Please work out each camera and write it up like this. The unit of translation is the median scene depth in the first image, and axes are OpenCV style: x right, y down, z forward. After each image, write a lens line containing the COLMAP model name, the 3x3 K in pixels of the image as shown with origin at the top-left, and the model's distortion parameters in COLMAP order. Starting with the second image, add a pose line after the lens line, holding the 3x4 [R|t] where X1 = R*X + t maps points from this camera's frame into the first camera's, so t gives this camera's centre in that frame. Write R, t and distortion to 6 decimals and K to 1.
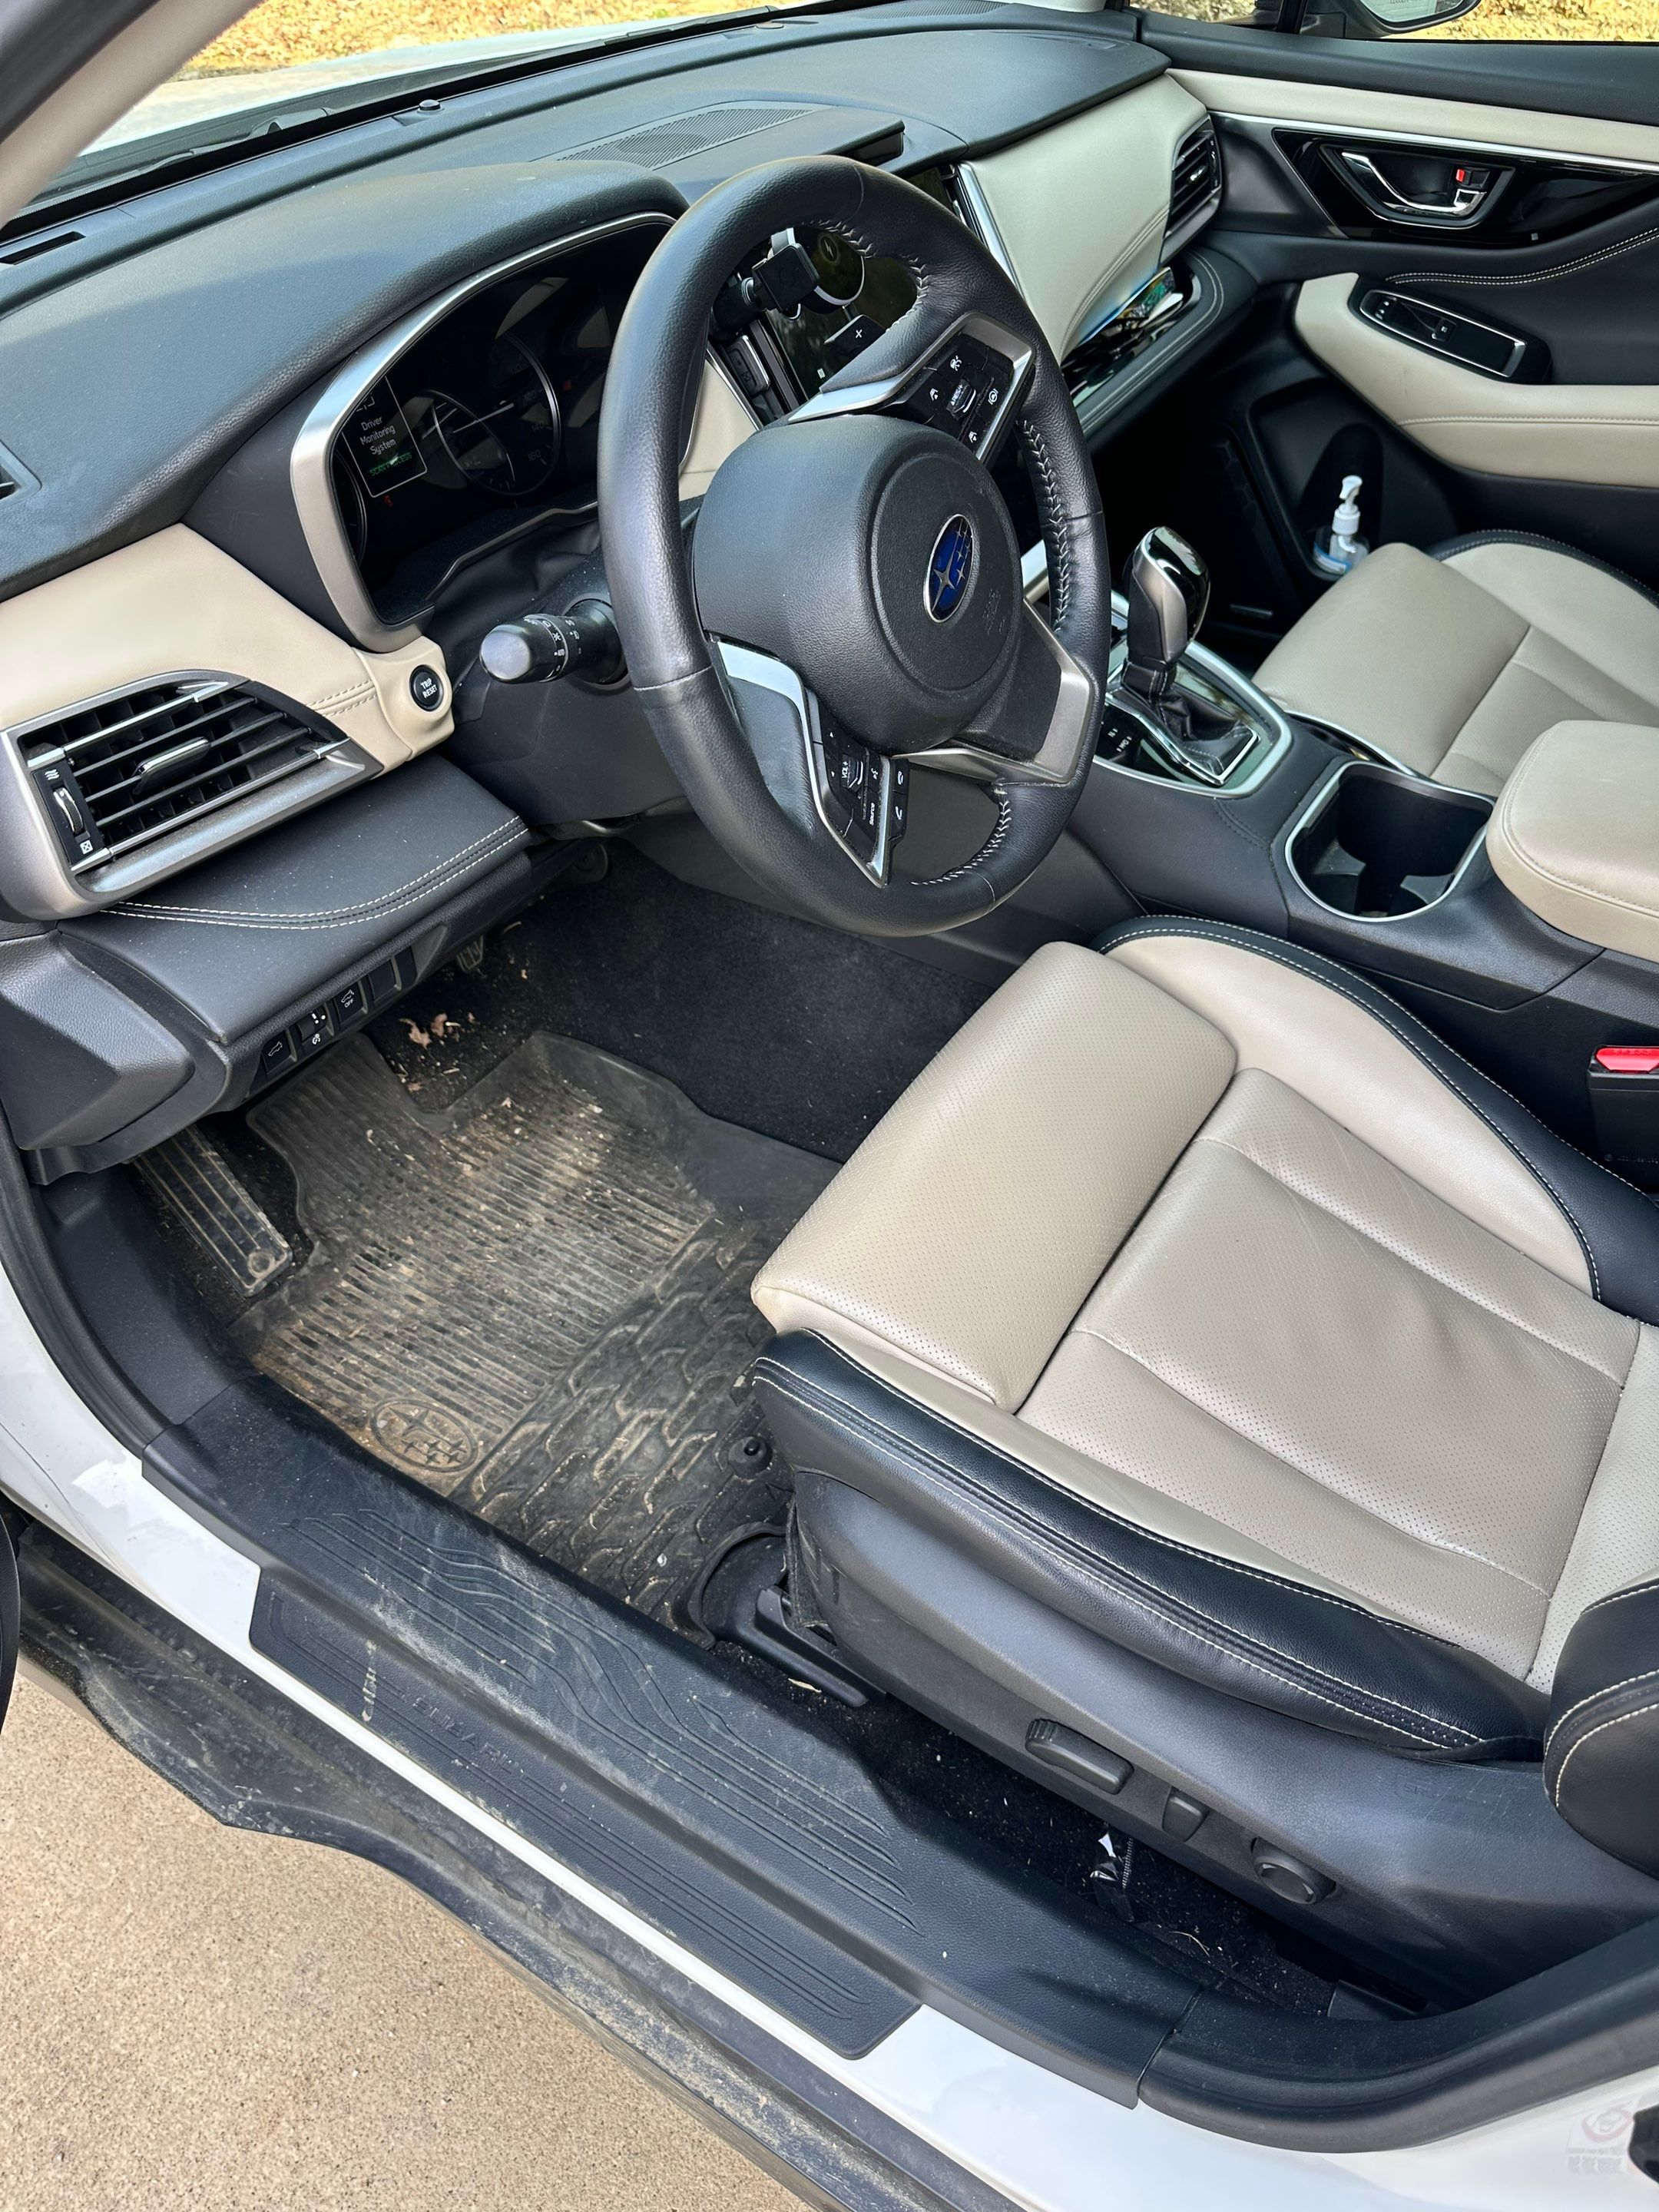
lens RADIAL K [[1442.5, 0, 791.0], [0, 1442.5, 1104.8], [0, 0, 1]] dist [0.038356, -0.042519]
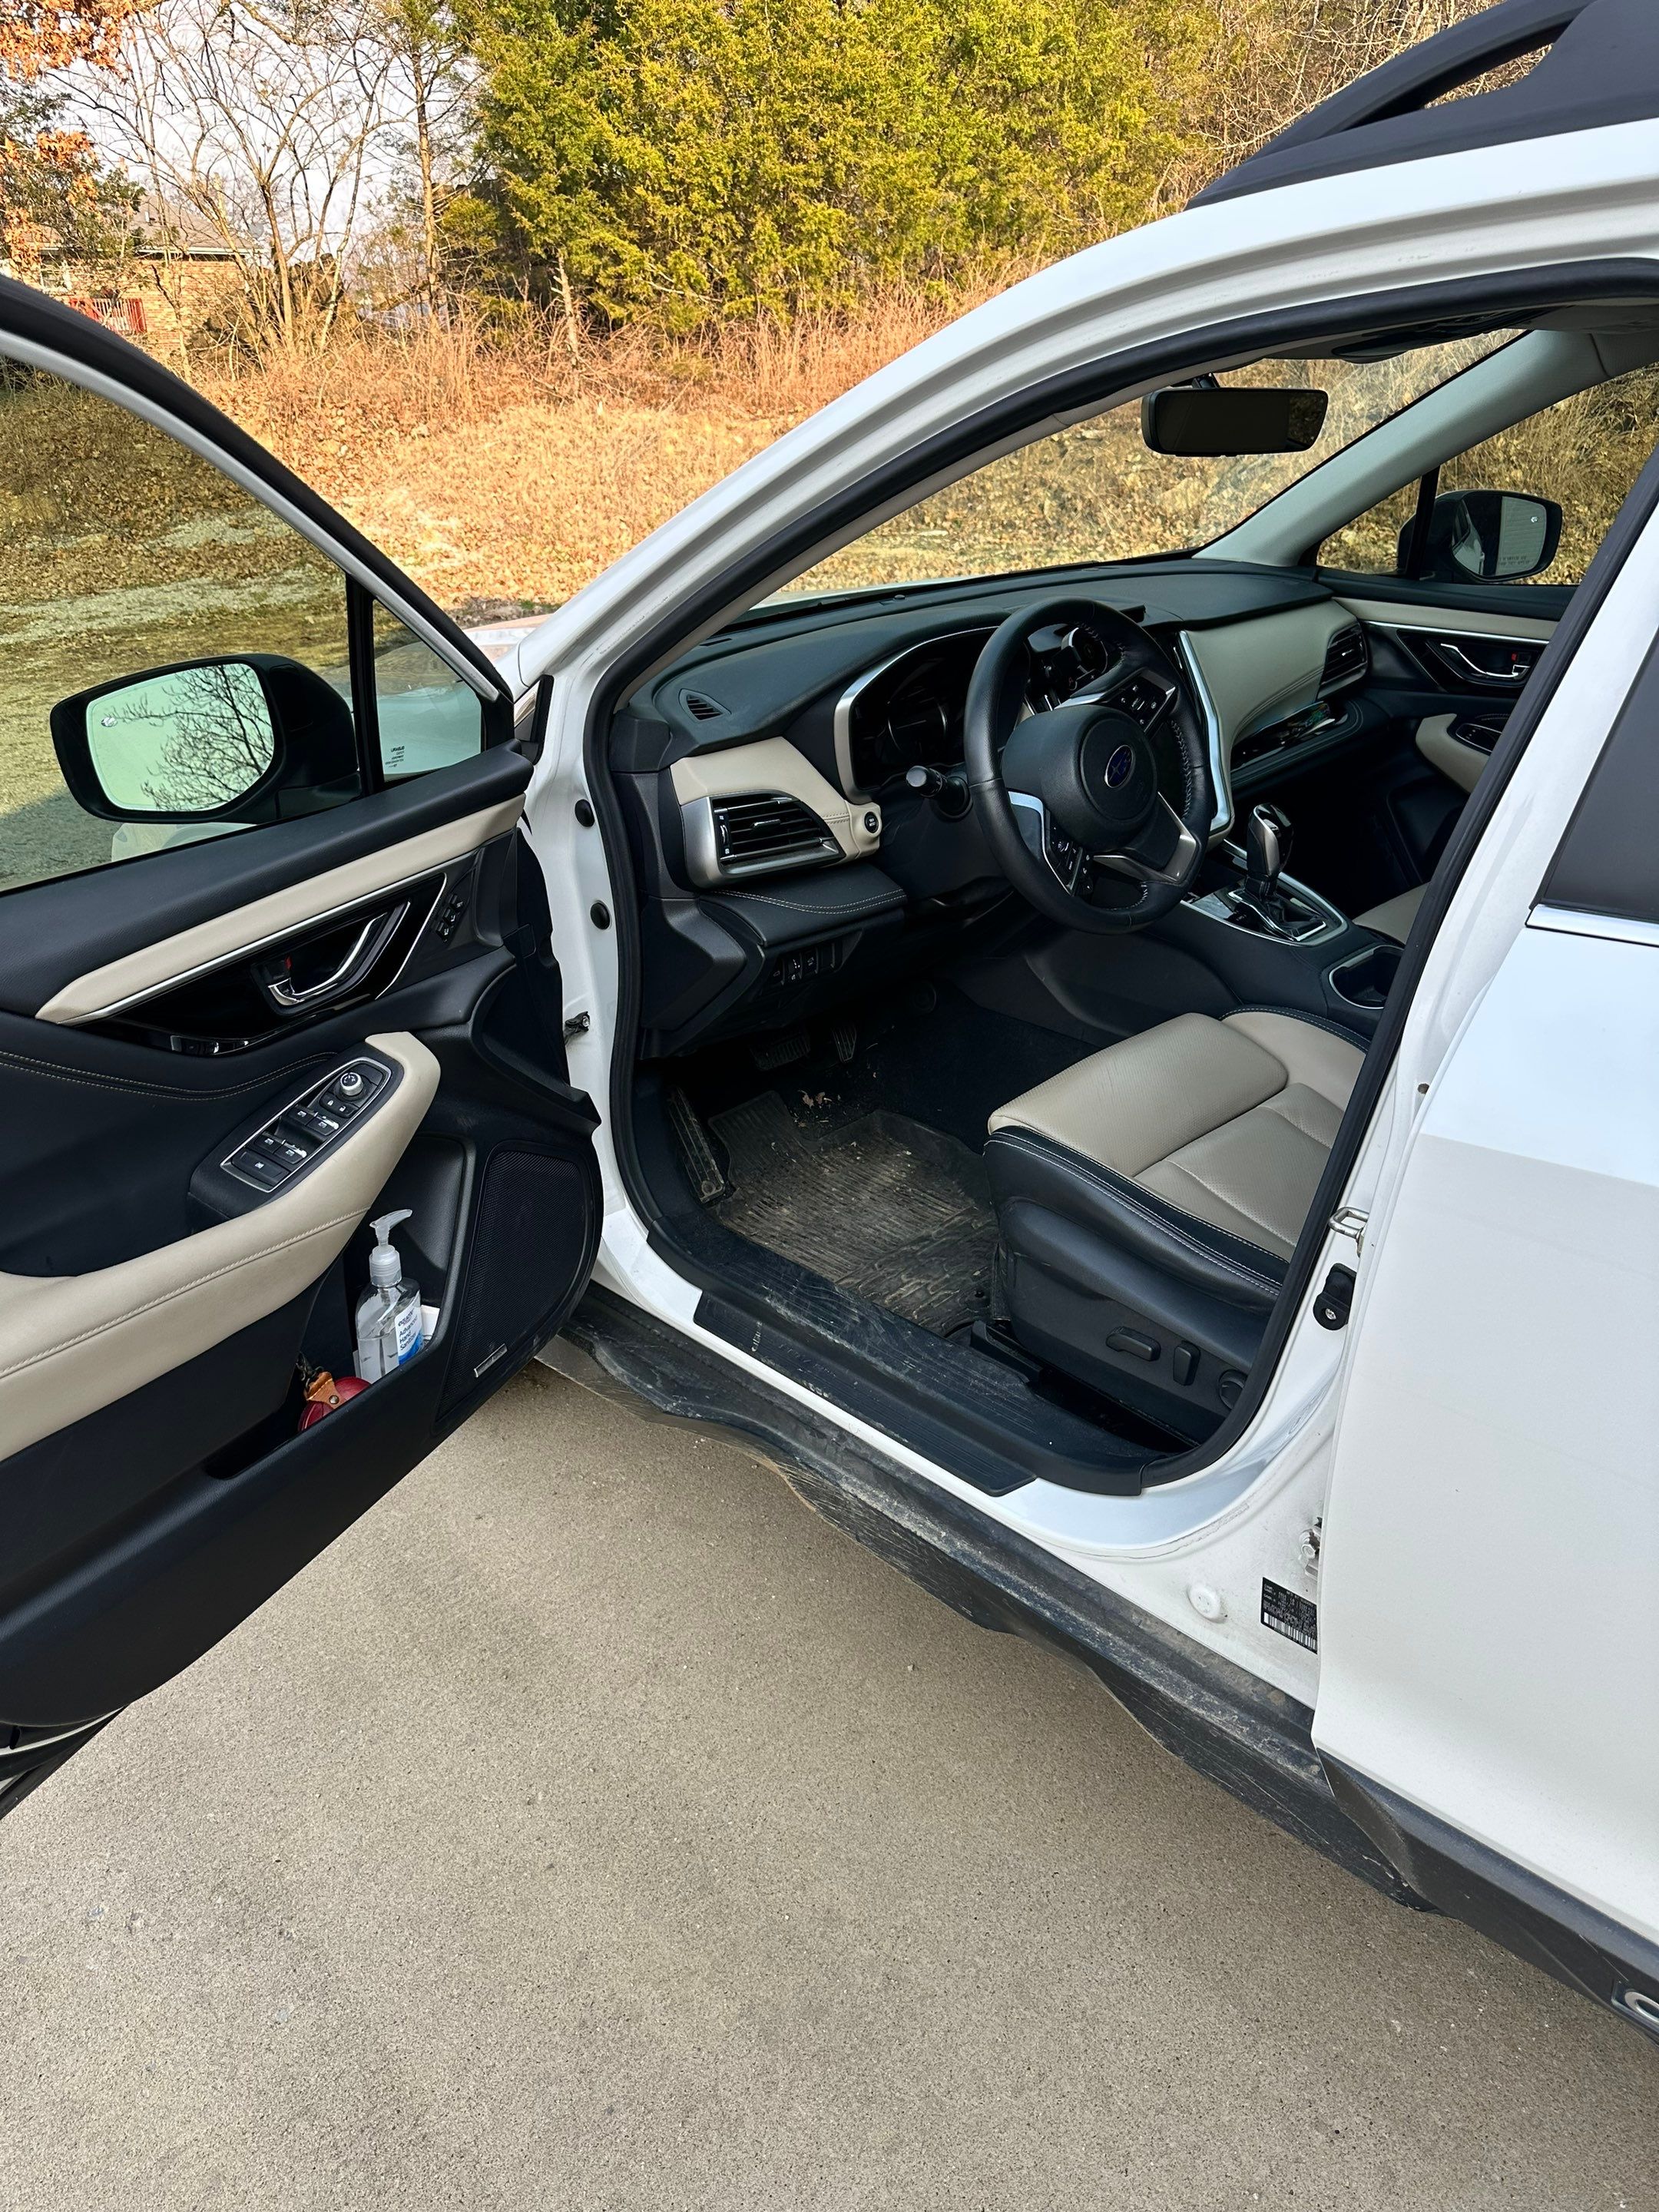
lens RADIAL K [[1590.4, 0, 823.0], [0, 1590.4, 1254.0], [0, 0, 1]] dist [0.183395, -0.315771]
pose [[0.978339, 0.099317, -0.181628, 0.141791], [-0.143617, 0.957536, -0.249996, 0.761871], [0.149086, 0.270666, 0.951059, -0.899105]]
